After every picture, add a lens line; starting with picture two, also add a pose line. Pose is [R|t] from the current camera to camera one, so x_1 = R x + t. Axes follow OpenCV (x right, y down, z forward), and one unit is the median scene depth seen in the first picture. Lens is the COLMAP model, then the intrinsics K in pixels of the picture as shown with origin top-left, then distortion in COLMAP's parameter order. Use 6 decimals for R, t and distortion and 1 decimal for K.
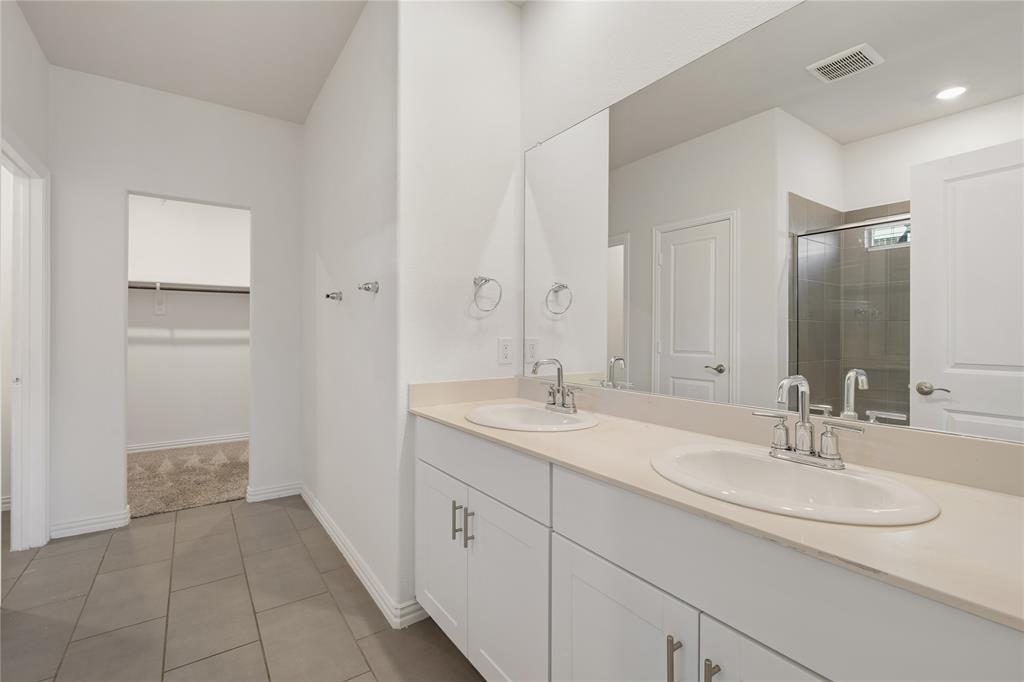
lens RADIAL K [[459.5, 0, 512.0], [0, 459.5, 341.0], [0, 0, 1]] dist [0.015934, 0.000093]
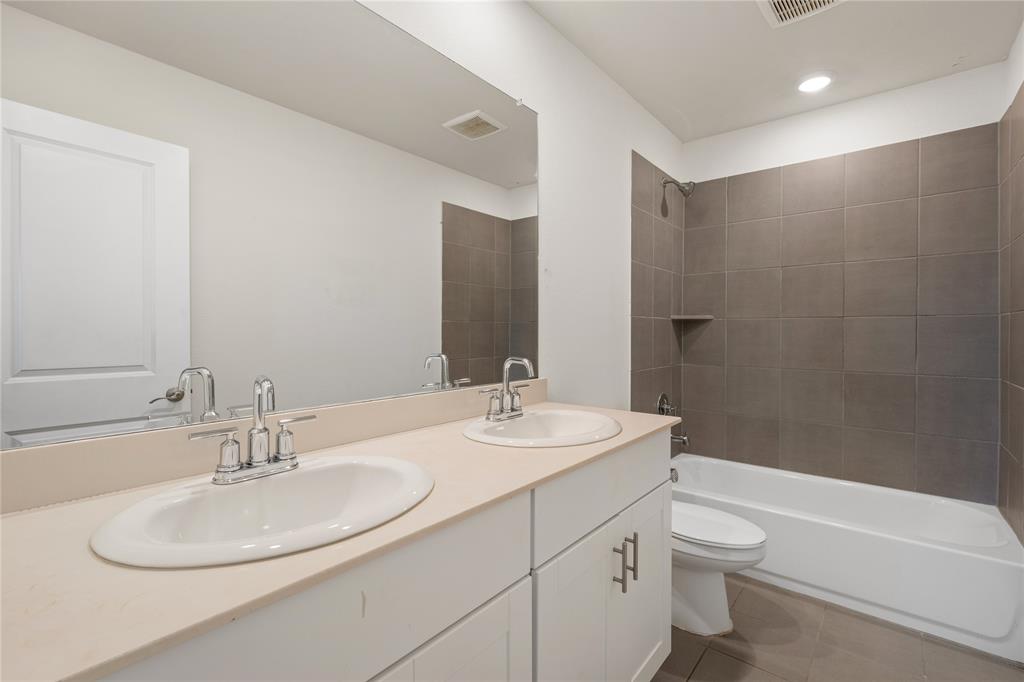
lens RADIAL K [[459.5, 0, 512.0], [0, 459.5, 341.0], [0, 0, 1]] dist [0.015934, 0.000093]
pose [[-0.274392, -0.030580, 0.961132, -0.648903], [-0.001600, 0.999507, 0.031344, -0.017319], [-0.961617, 0.007062, -0.274306, 1.219781]]
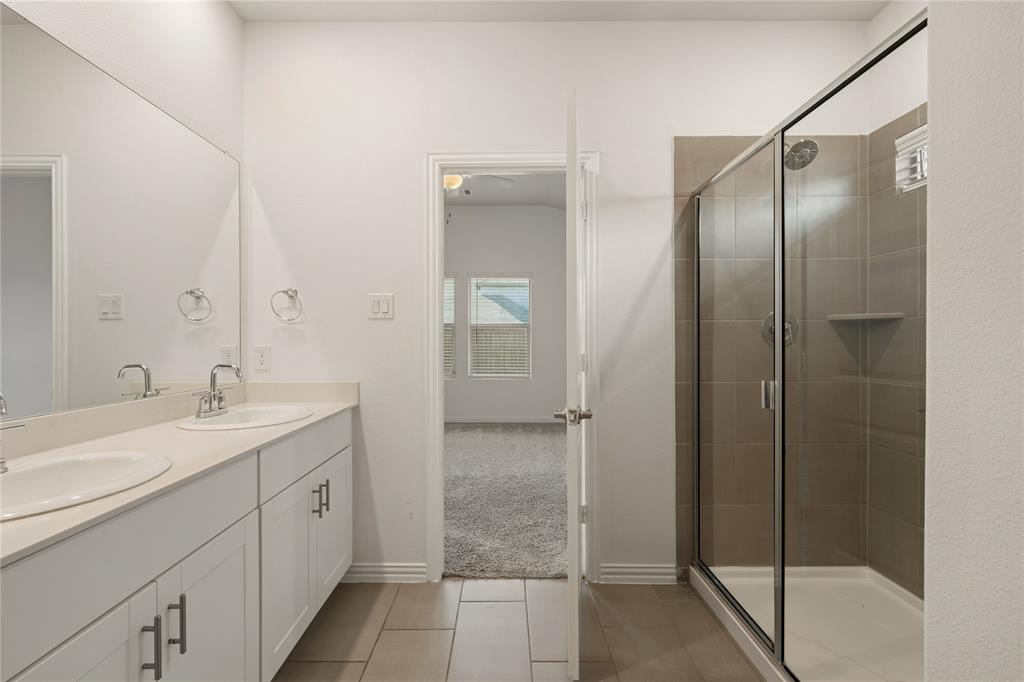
lens RADIAL K [[459.5, 0, 512.0], [0, 459.5, 341.0], [0, 0, 1]] dist [0.015934, 0.000093]
pose [[-0.817210, -0.008401, 0.576279, -1.089637], [-0.002982, 0.999942, 0.010349, -0.031557], [-0.576332, 0.006739, -0.817188, 1.544387]]
